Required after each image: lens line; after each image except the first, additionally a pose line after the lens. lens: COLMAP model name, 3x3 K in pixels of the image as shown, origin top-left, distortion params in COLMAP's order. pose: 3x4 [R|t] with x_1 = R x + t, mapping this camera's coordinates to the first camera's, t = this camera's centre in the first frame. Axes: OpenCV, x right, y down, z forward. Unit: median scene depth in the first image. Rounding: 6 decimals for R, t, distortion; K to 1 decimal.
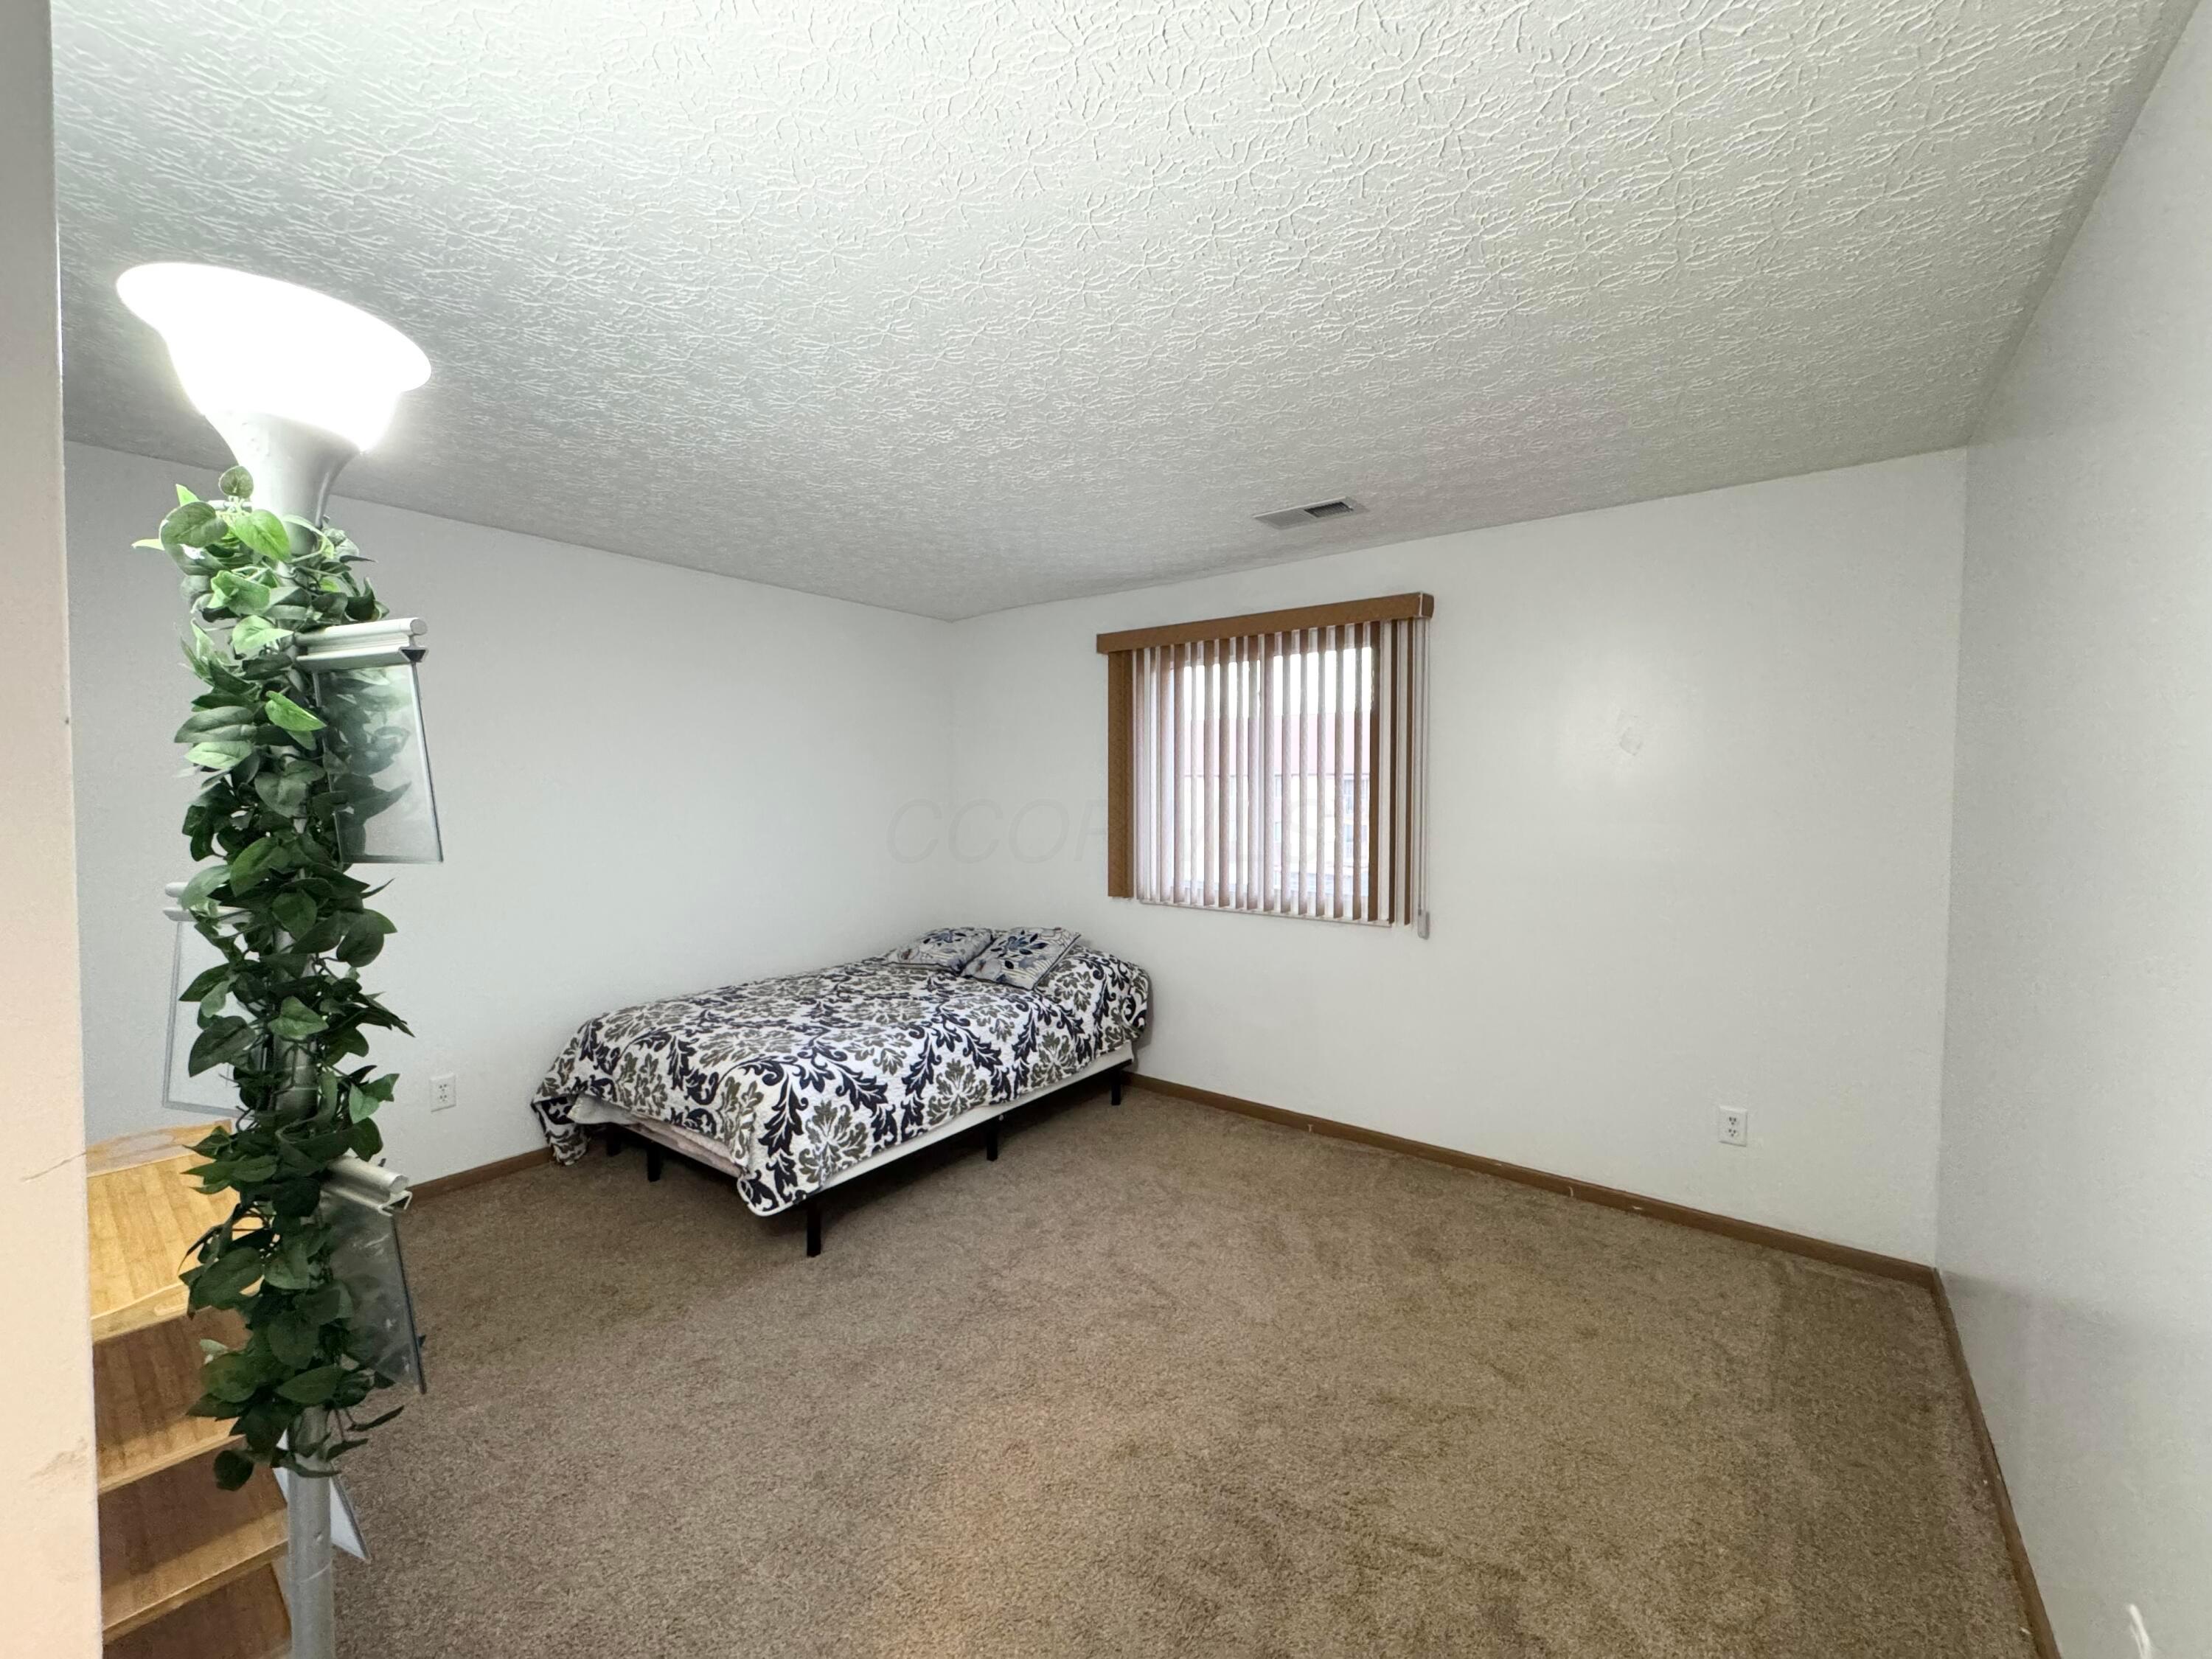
lens RADIAL K [[880.5, 0, 1107.6], [0, 880.5, 823.3], [0, 0, 1]] dist [-0.001039, 0.000141]
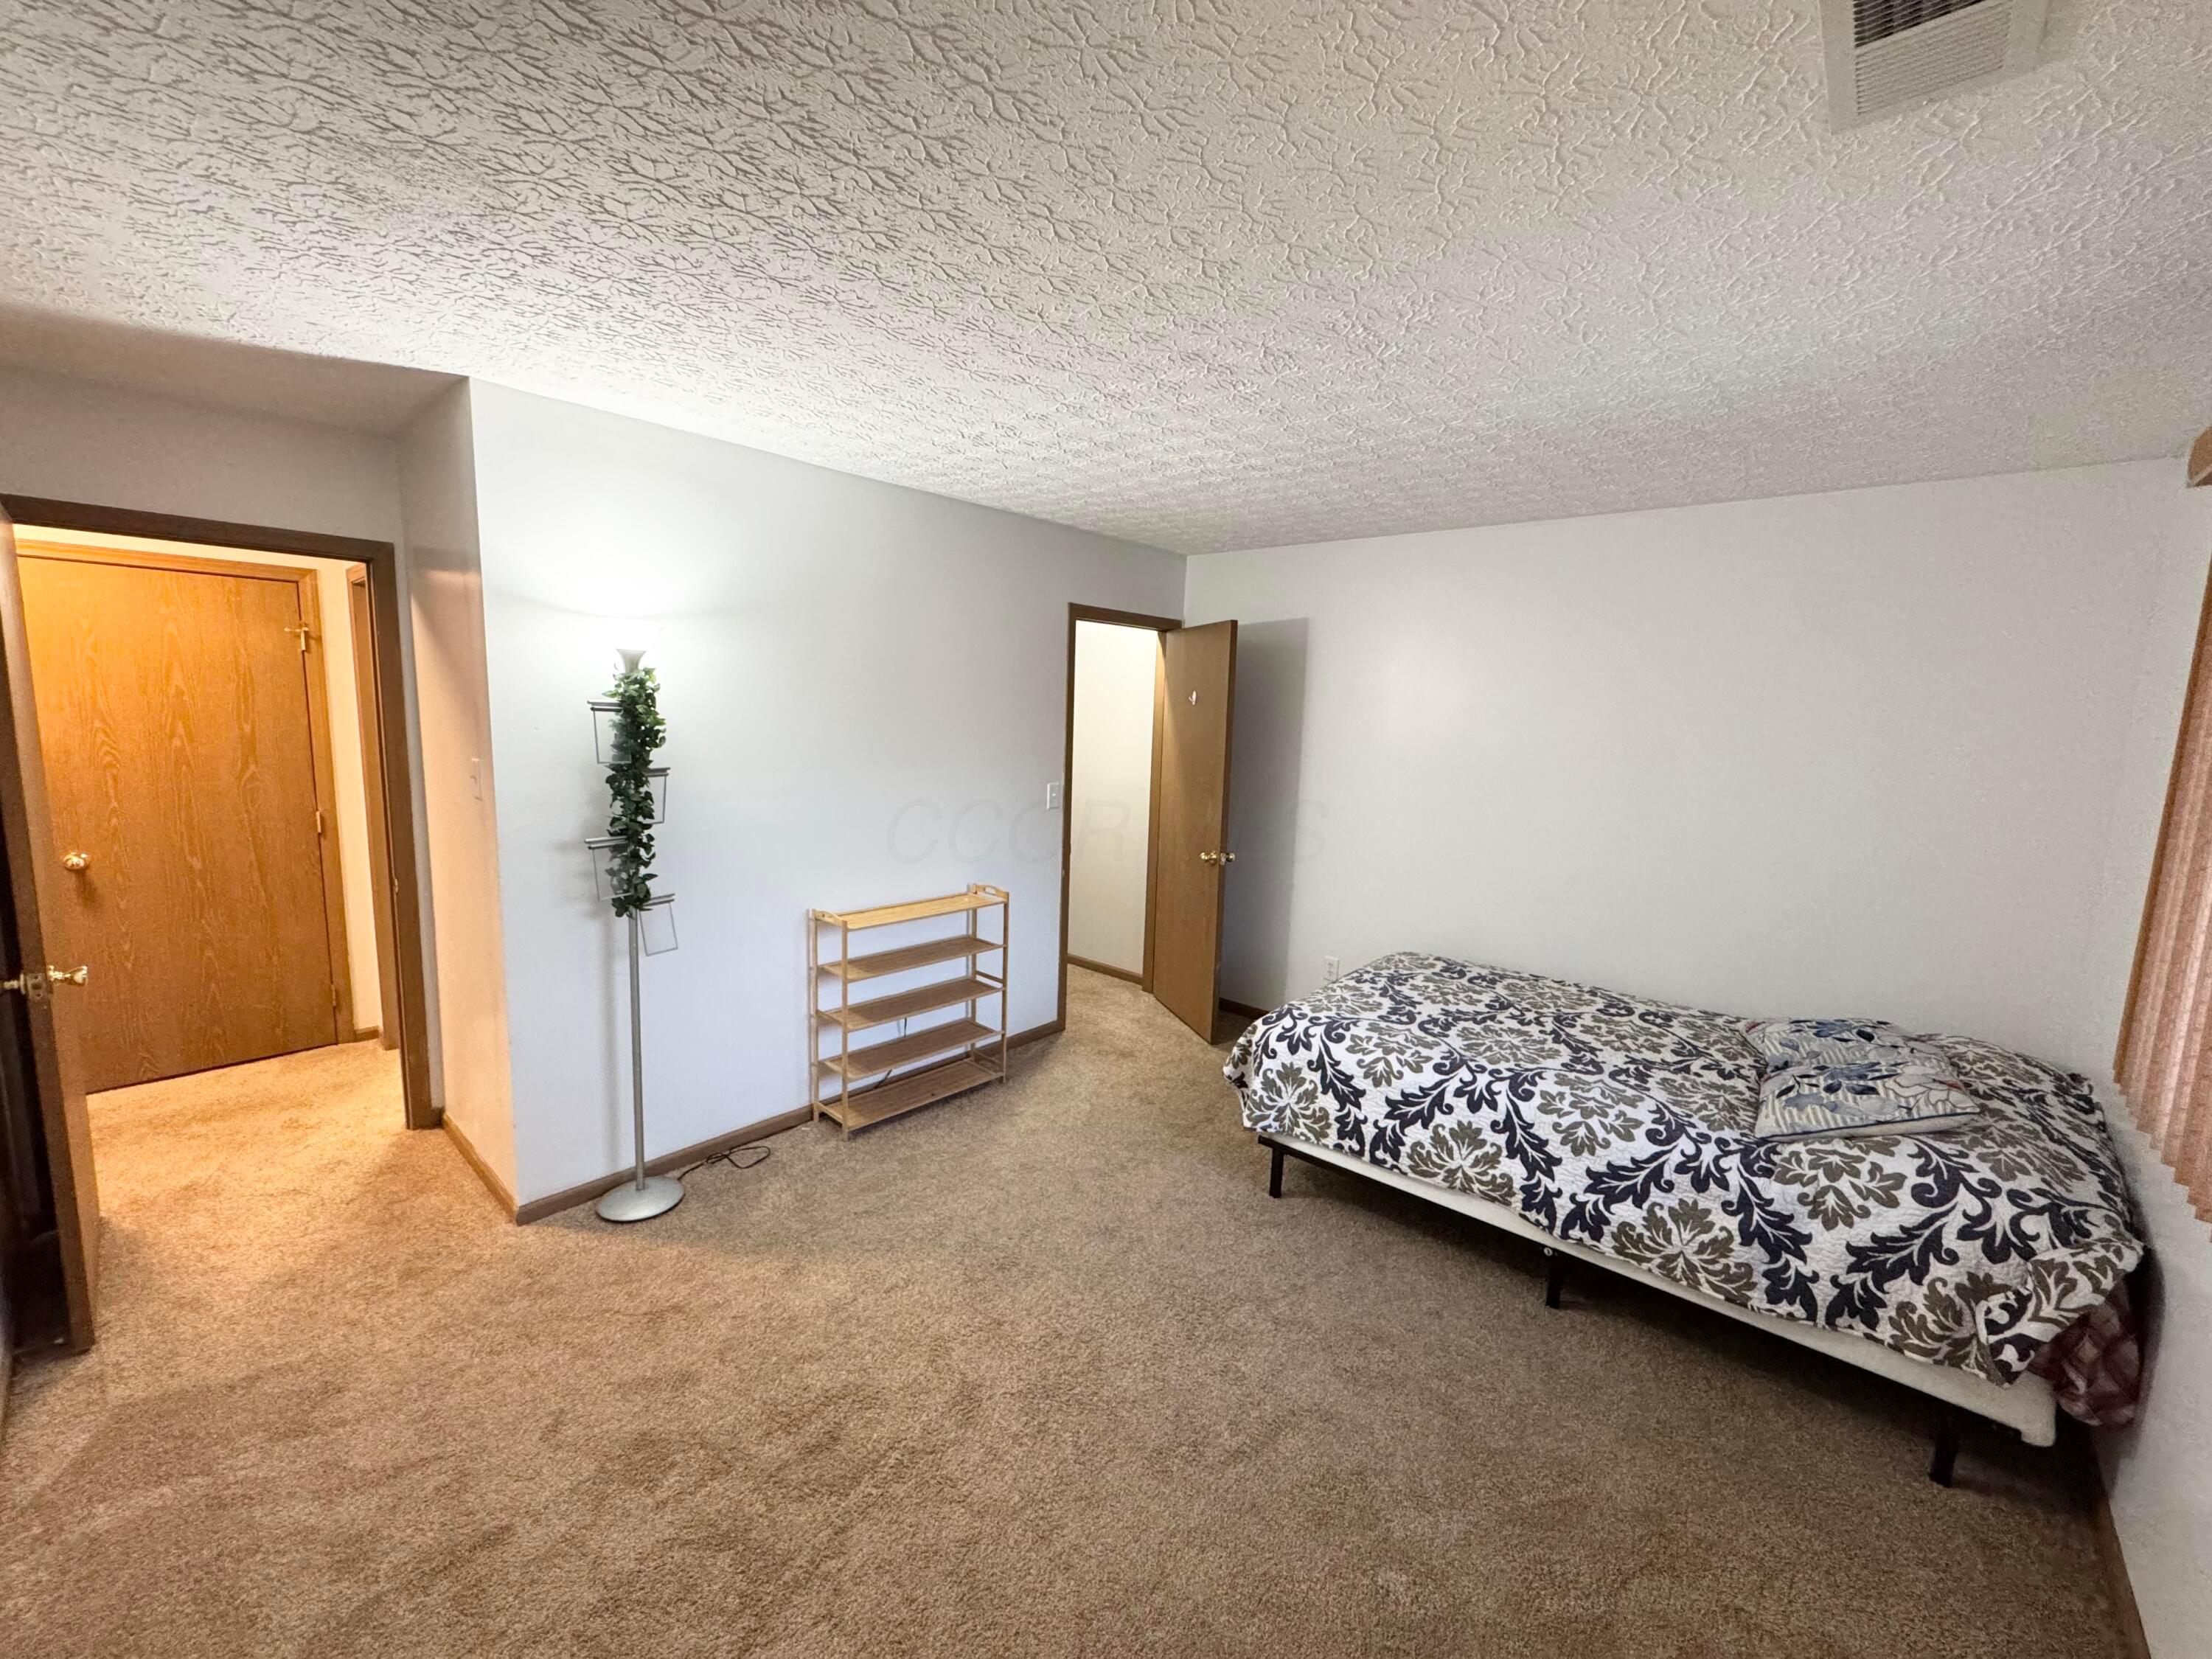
lens RADIAL K [[880.5, 0, 1107.6], [0, 880.5, 823.3], [0, 0, 1]] dist [-0.001039, 0.000141]
pose [[-0.058422, 0.126348, -0.990264, 0.585343], [-0.081501, 0.988043, 0.130873, -0.071200], [0.994960, 0.088353, -0.047426, 0.690515]]
